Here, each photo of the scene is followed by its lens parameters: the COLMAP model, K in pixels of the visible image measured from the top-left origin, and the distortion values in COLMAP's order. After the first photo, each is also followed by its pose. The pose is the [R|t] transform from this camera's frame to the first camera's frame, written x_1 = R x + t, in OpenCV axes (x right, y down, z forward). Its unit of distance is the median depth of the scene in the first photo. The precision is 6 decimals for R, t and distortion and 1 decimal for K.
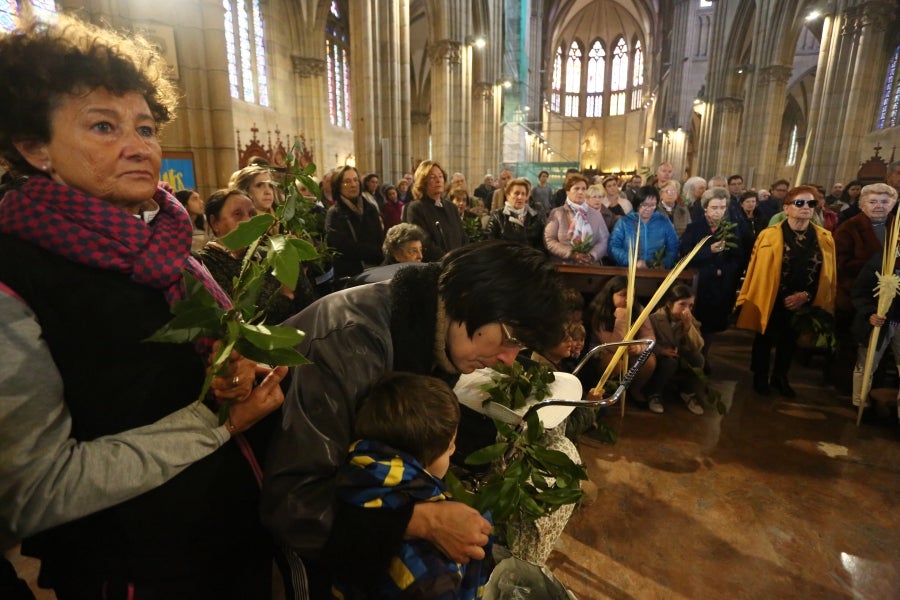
lens RADIAL K [[437.1, 0, 447.5], [0, 437.1, 294.1], [0, 0, 1]] dist [-0.059814, 0.022377]
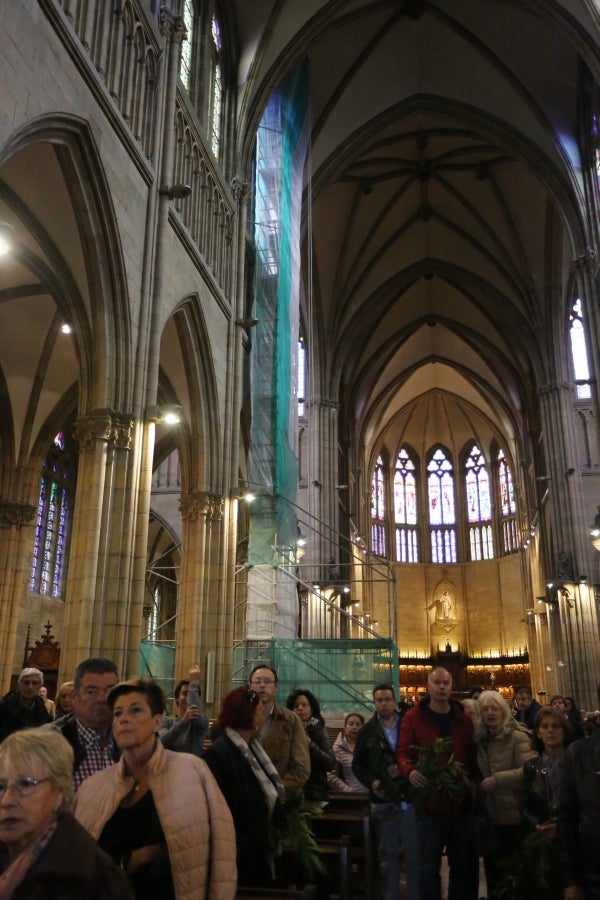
lens RADIAL K [[765.2, 0, 300.0], [0, 765.2, 450.0], [0, 0, 1]] dist [-0.016185, -0.003074]
pose [[0.995105, 0.036072, 0.092010, 0.055672], [0.016054, 0.859644, -0.510642, -0.019853], [-0.097515, 0.509619, 0.854856, 0.065368]]
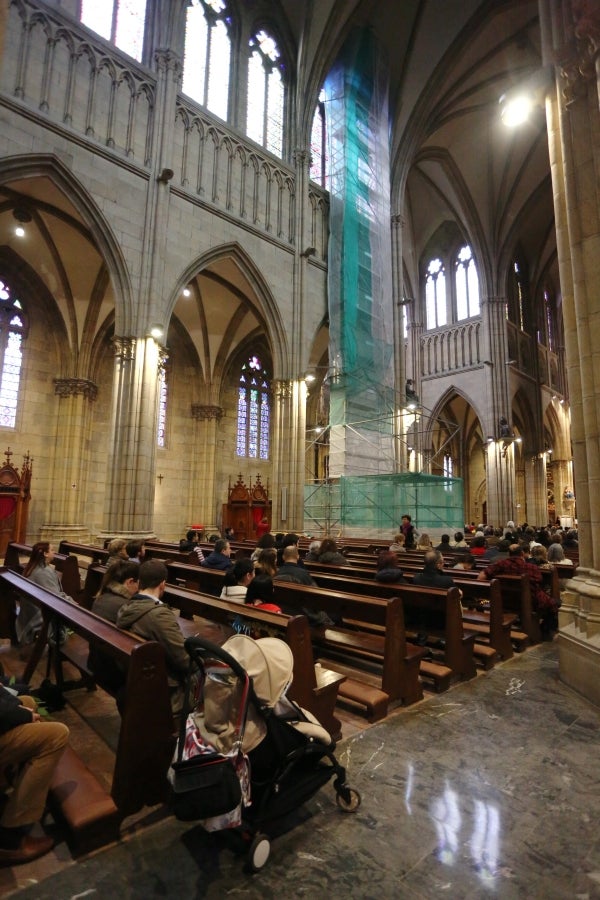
lens RADIAL K [[463.0, 0, 300.0], [0, 463.0, 450.0], [0, 0, 1]] dist [-0.059794, 0.031381]
pose [[0.857410, -0.058408, -0.511308, 0.271199], [-0.131851, 0.935445, -0.327959, -0.048518], [0.497457, 0.348612, 0.794359, 0.194474]]
